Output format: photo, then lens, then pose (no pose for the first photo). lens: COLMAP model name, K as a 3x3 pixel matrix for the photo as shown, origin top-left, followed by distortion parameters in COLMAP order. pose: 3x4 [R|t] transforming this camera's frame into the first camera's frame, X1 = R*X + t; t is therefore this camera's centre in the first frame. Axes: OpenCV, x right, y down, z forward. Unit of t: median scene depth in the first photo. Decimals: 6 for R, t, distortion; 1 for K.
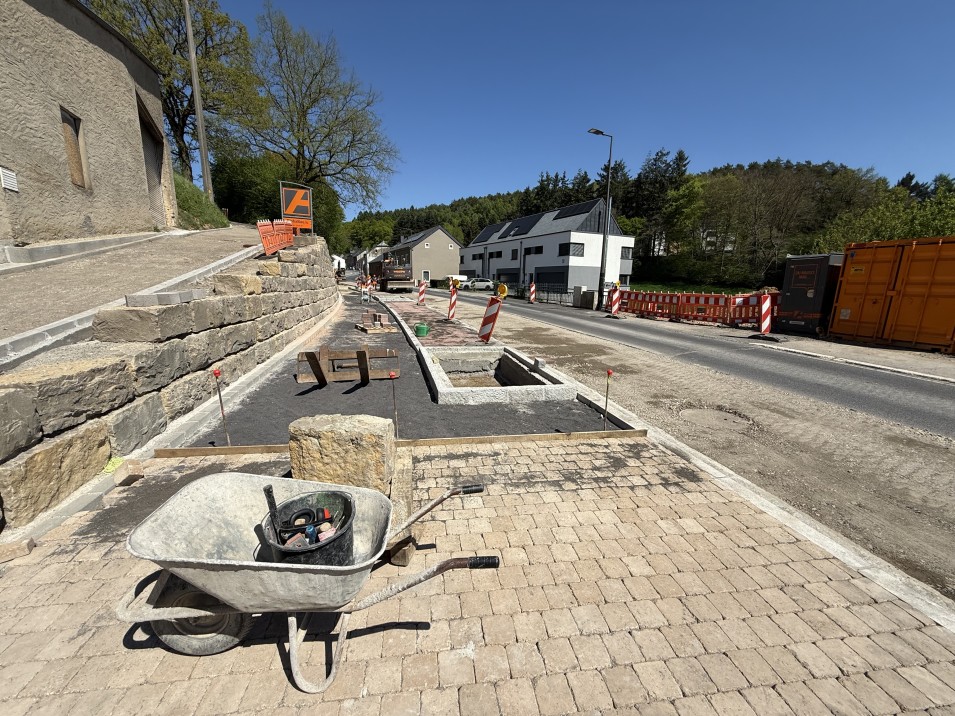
lens RADIAL K [[385.4, 0, 473.7], [0, 385.4, 358.9], [0, 0, 1]] dist [0.002506, -0.000062]
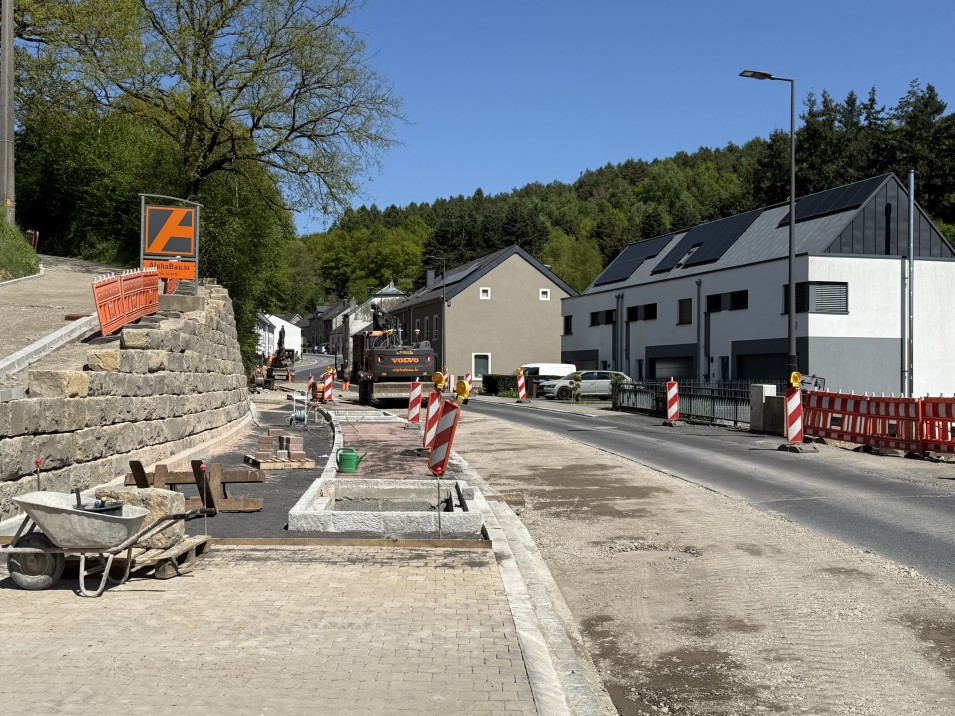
lens RADIAL K [[1087.5, 0, 476.3], [0, 1087.5, 363.7], [0, 0, 1]] dist [0.092093, 0.000000]
pose [[0.987124, -0.014522, -0.159297, 0.078115], [-0.019523, 0.977487, -0.210092, 0.030011], [0.158762, 0.210496, 0.964617, -0.138710]]
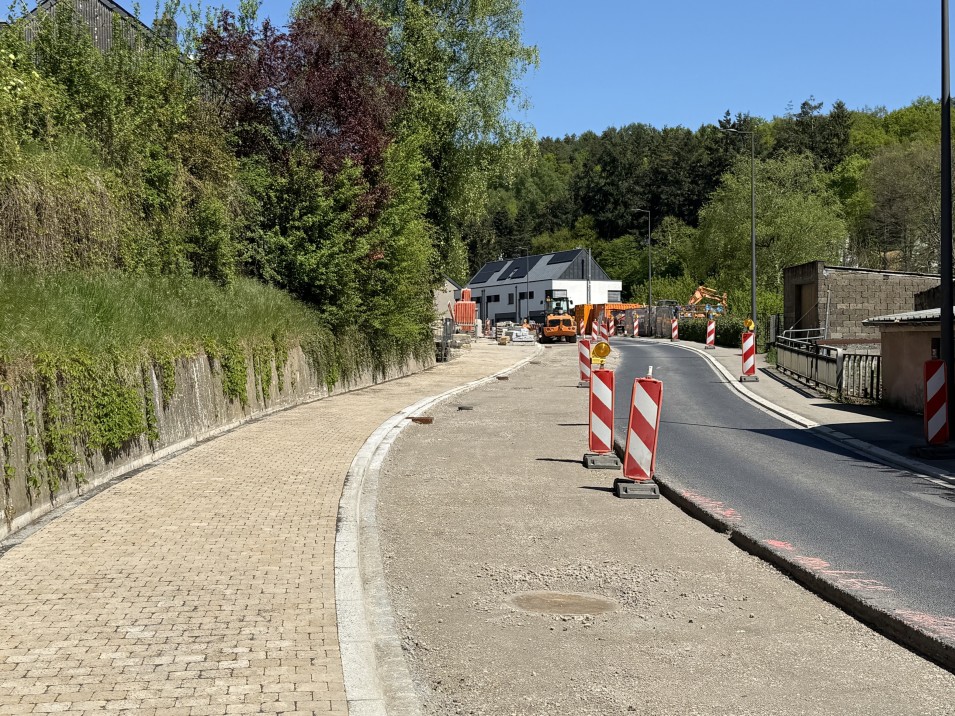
lens RADIAL K [[1295.8, 0, 478.4], [0, 1295.8, 357.7], [0, 0, 1]] dist [0.035914, 0.000000]
pose [[0.999441, -0.024158, -0.023089, 0.105025], [0.019295, 0.981299, -0.191521, 0.541925], [0.027284, 0.190968, 0.981217, -2.366993]]
